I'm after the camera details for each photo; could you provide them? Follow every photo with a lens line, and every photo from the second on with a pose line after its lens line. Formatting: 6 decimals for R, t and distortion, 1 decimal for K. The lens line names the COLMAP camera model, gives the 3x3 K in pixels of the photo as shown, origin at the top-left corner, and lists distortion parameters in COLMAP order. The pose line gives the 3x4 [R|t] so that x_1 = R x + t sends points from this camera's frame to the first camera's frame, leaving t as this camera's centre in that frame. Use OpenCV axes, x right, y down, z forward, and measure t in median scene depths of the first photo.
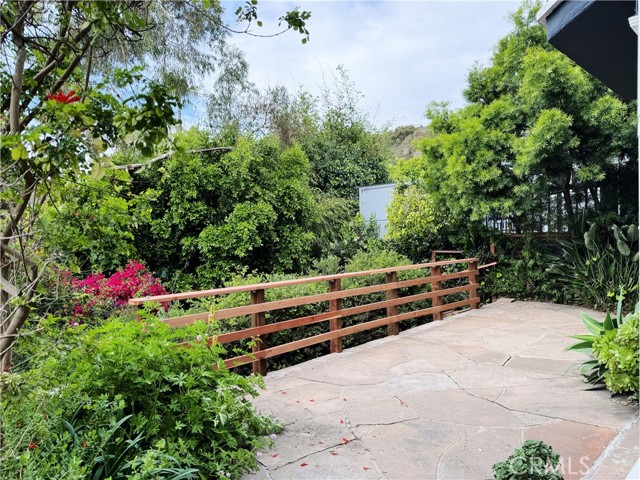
lens RADIAL K [[447.3, 0, 325.1], [0, 447.3, 240.4], [0, 0, 1]] dist [0.067582, -0.077691]
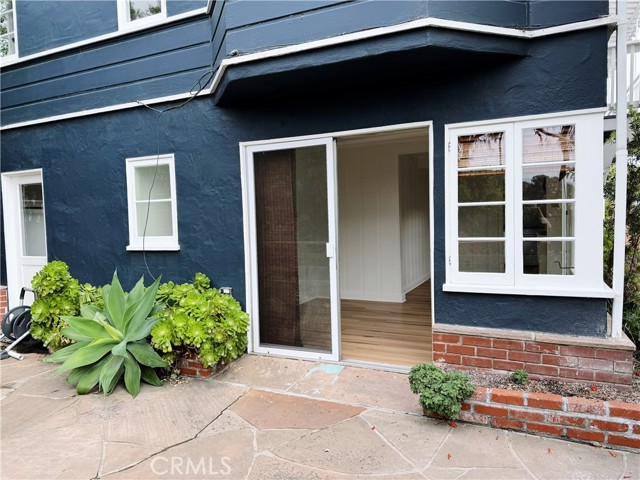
lens RADIAL K [[447.3, 0, 323.2], [0, 447.3, 238.5], [0, 0, 1]] dist [0.067582, -0.077691]
pose [[-0.347529, -0.016688, 0.937521, -0.162708], [0.051147, 0.998016, 0.036725, 0.011654], [-0.936273, 0.060715, -0.345986, 0.462507]]
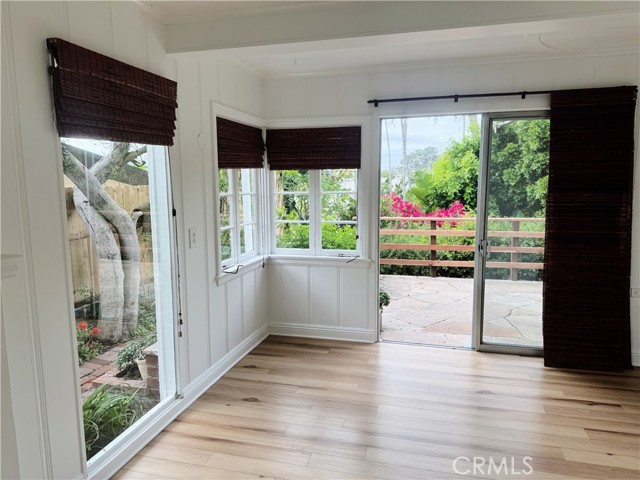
lens RADIAL K [[447.3, 0, 320.3], [0, 447.3, 241.9], [0, 0, 1]] dist [0.067582, -0.077691]
pose [[0.506405, 0.121933, -0.853631, 0.552013], [-0.018103, 0.991237, 0.130850, -0.005128], [0.862106, -0.050810, 0.504174, -0.055070]]
